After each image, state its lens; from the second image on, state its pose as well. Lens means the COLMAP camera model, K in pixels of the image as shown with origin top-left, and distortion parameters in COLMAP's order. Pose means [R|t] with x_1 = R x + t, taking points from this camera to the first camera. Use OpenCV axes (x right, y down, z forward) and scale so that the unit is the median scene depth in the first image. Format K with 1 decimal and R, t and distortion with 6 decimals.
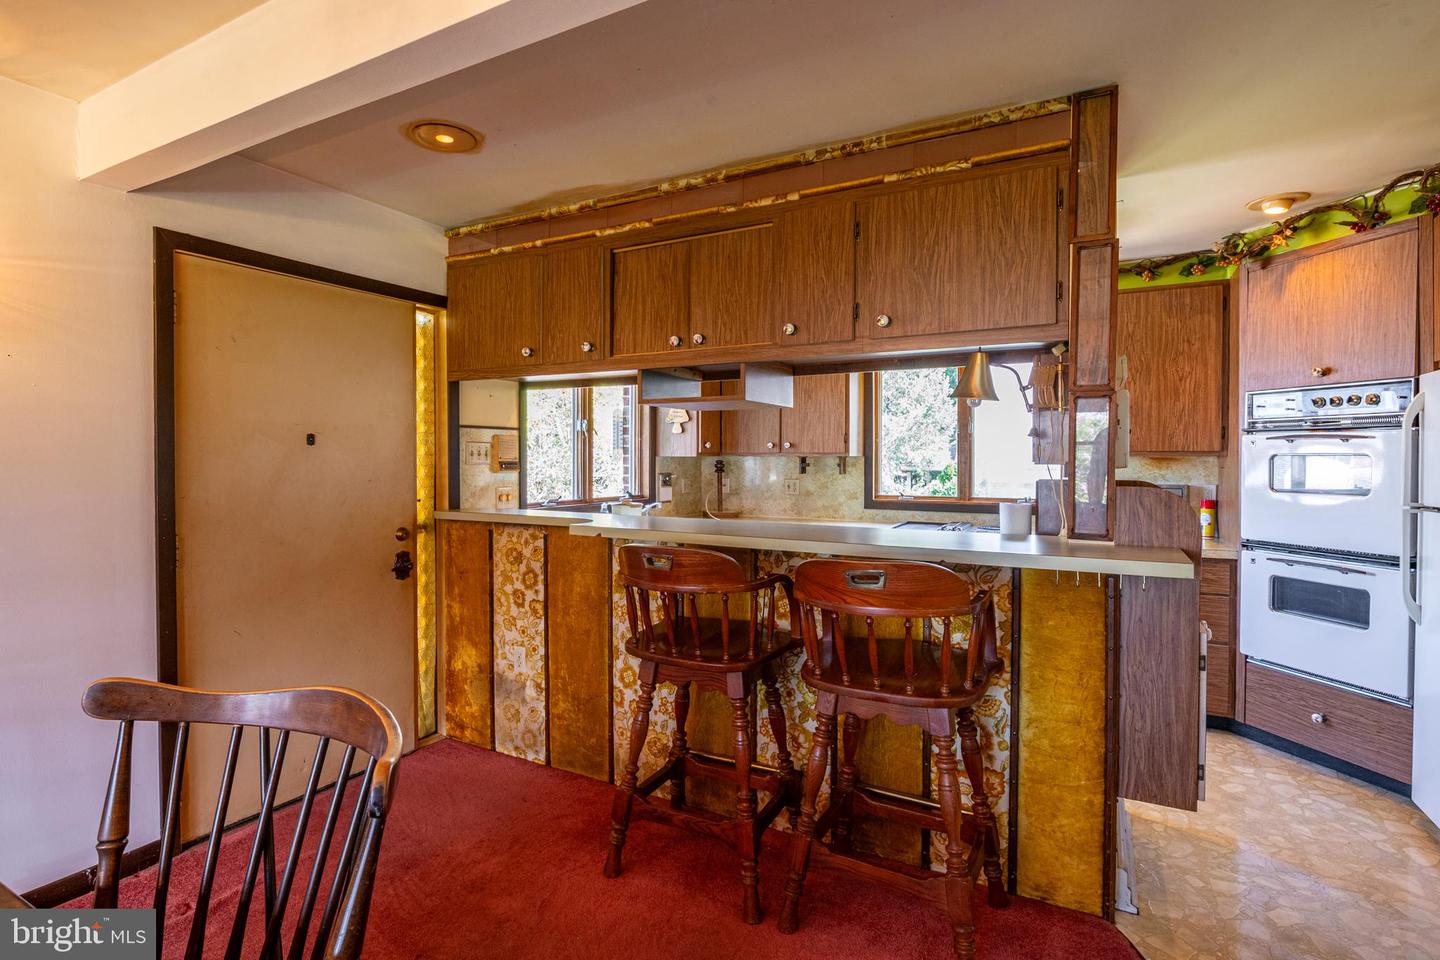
lens RADIAL K [[709.0, 0, 720.4], [0, 709.0, 473.0], [0, 0, 1]] dist [-0.010043, -0.006655]
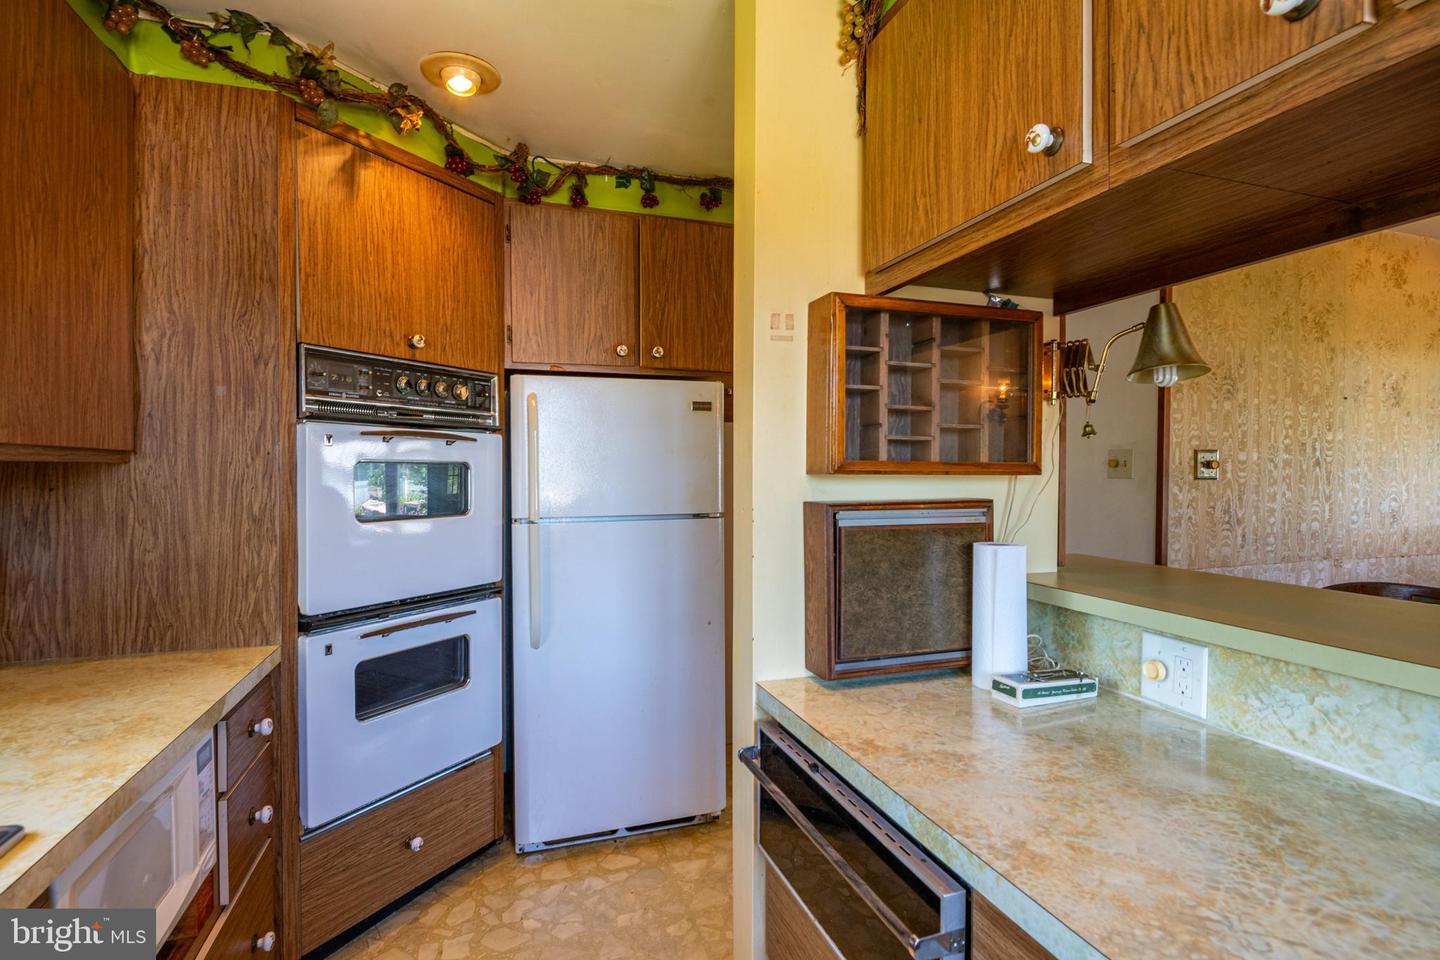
lens RADIAL K [[709.0, 0, 721.5], [0, 709.0, 476.4], [0, 0, 1]] dist [-0.010043, -0.006655]
pose [[-0.732738, -0.003031, 0.680504, 0.168030], [0.015869, 0.999642, 0.021540, -0.022266], [-0.680326, 0.026582, -0.732428, 1.342225]]
